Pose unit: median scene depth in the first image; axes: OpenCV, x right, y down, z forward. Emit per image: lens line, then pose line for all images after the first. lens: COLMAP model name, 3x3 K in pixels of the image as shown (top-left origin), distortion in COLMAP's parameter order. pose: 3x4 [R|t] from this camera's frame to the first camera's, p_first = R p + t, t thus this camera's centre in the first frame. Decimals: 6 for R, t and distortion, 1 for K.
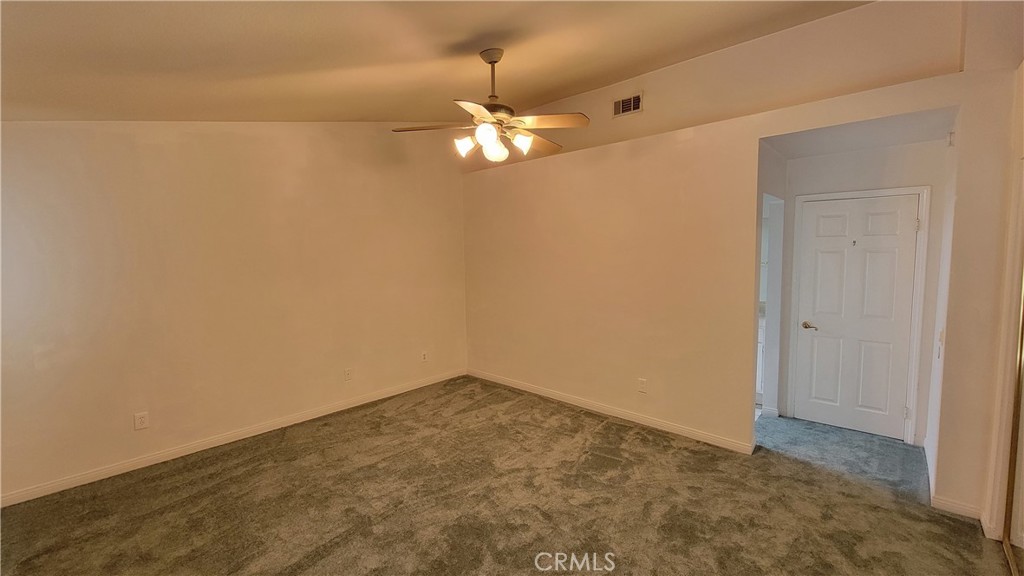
lens RADIAL K [[426.7, 0, 512.0], [0, 426.7, 288.0], [0, 0, 1]] dist [0.001340, 0.000129]
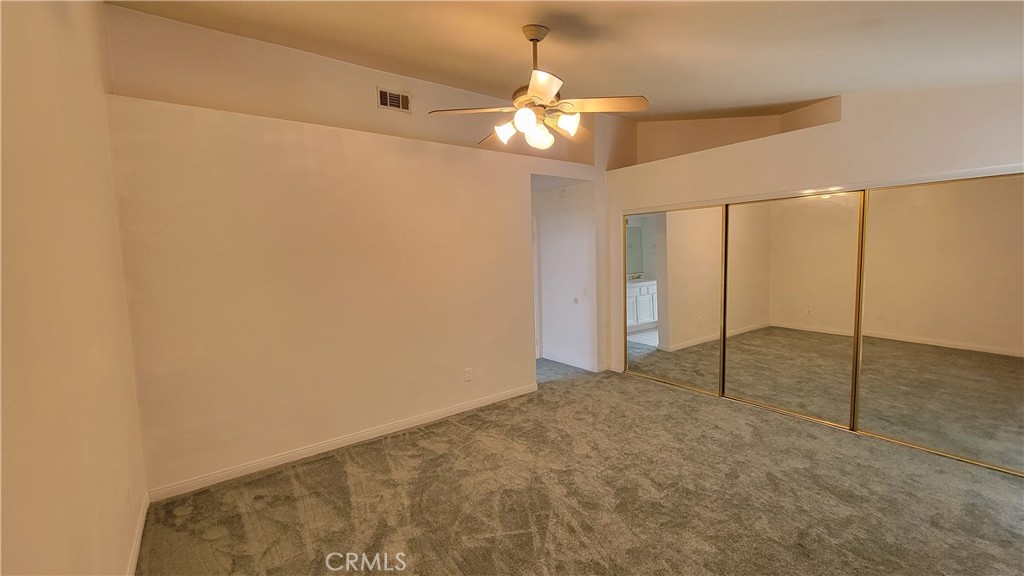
lens RADIAL K [[420.4, 0, 512.0], [0, 420.4, 288.0], [0, 0, 1]] dist [-0.000697, 0.000008]
pose [[0.162334, -0.073742, 0.983977, -0.724422], [0.111346, 0.992203, 0.055989, -0.037713], [-0.980433, 0.100473, 0.169279, 0.699194]]
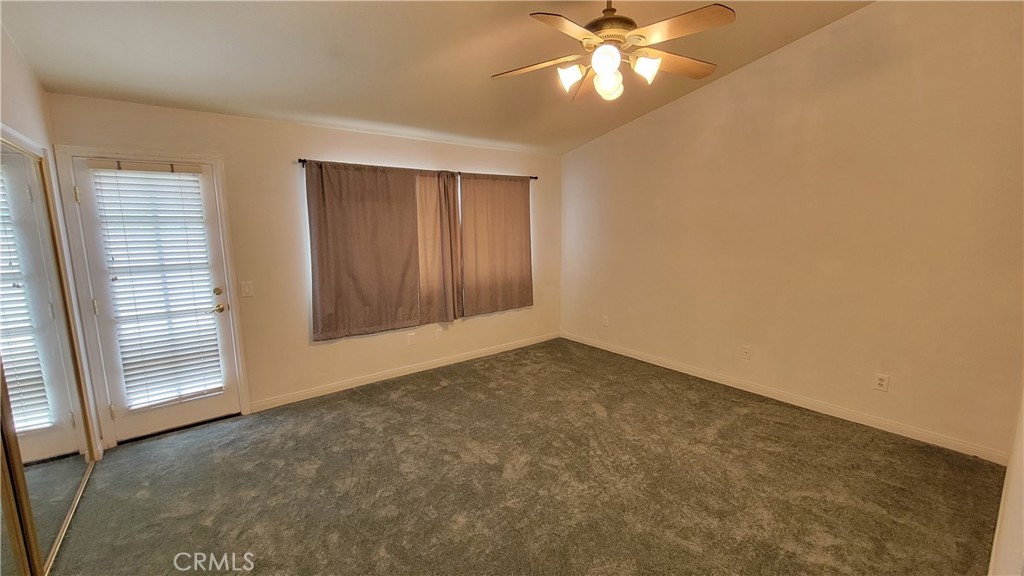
lens RADIAL K [[420.4, 0, 512.0], [0, 420.4, 288.0], [0, 0, 1]] dist [-0.000697, 0.000008]
pose [[-0.149802, 0.166502, -0.974596, 0.606394], [-0.077318, 0.980727, 0.179434, -0.061990], [0.985688, 0.102234, -0.134041, 0.709886]]
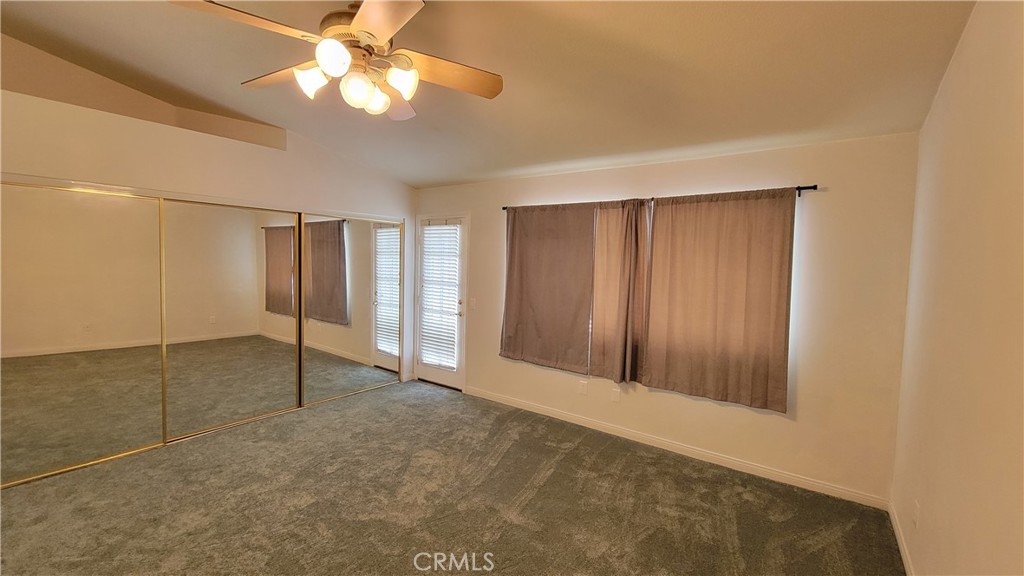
lens RADIAL K [[420.4, 0, 512.0], [0, 420.4, 288.0], [0, 0, 1]] dist [-0.000697, 0.000008]
pose [[-0.993179, -0.003951, -0.116532, -0.165347], [-0.022492, 0.987148, 0.158219, -0.102109], [0.114409, 0.159761, -0.980504, 1.269933]]
